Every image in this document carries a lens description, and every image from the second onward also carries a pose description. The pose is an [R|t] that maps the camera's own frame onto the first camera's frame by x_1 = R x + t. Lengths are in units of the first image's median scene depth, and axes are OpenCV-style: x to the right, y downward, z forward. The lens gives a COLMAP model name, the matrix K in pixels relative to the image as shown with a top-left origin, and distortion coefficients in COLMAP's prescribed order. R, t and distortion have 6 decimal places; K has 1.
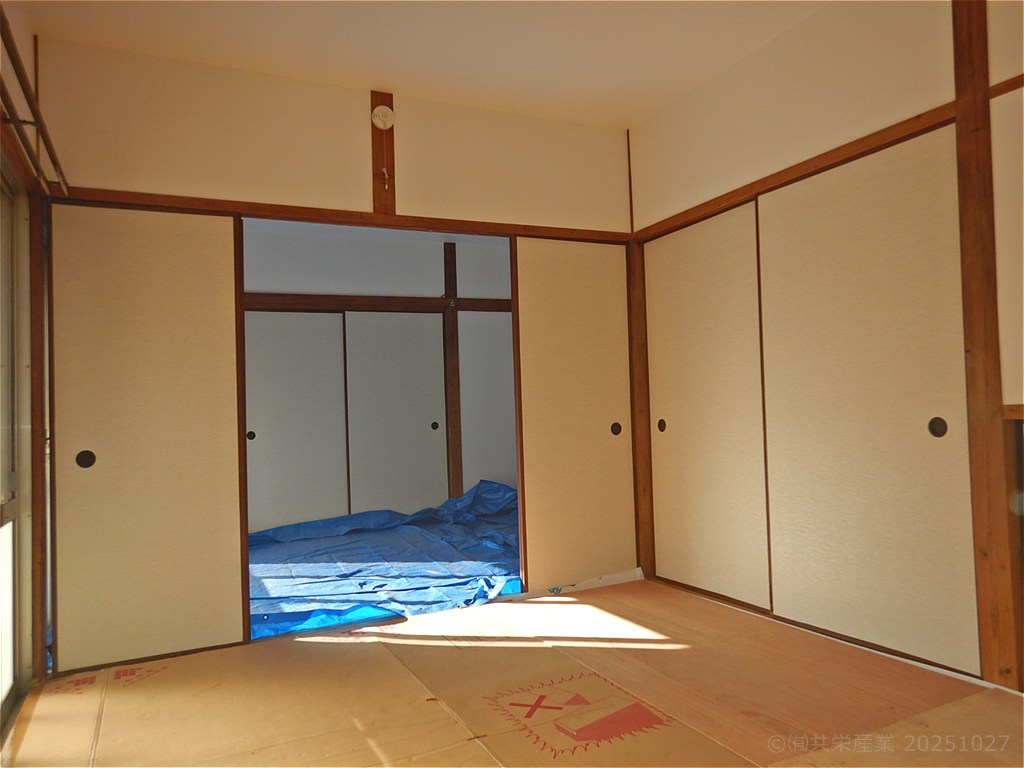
lens RADIAL K [[732.2, 0, 516.4], [0, 732.2, 390.1], [0, 0, 1]] dist [0.007570, 0.005962]
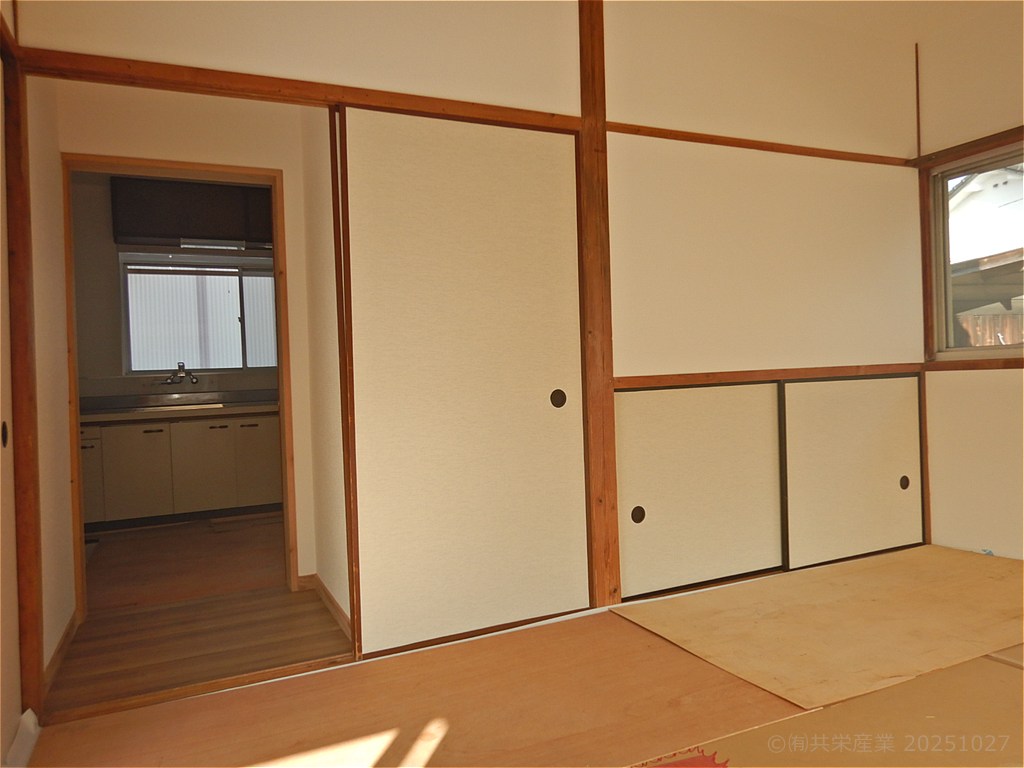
lens RADIAL K [[732.2, 0, 519.8], [0, 732.2, 378.1], [0, 0, 1]] dist [0.007570, 0.005962]
pose [[0.026968, 0.030391, 0.999174, -0.574063], [0.013402, 0.999437, -0.030761, 0.056813], [-0.999546, 0.014220, 0.026546, 1.099835]]
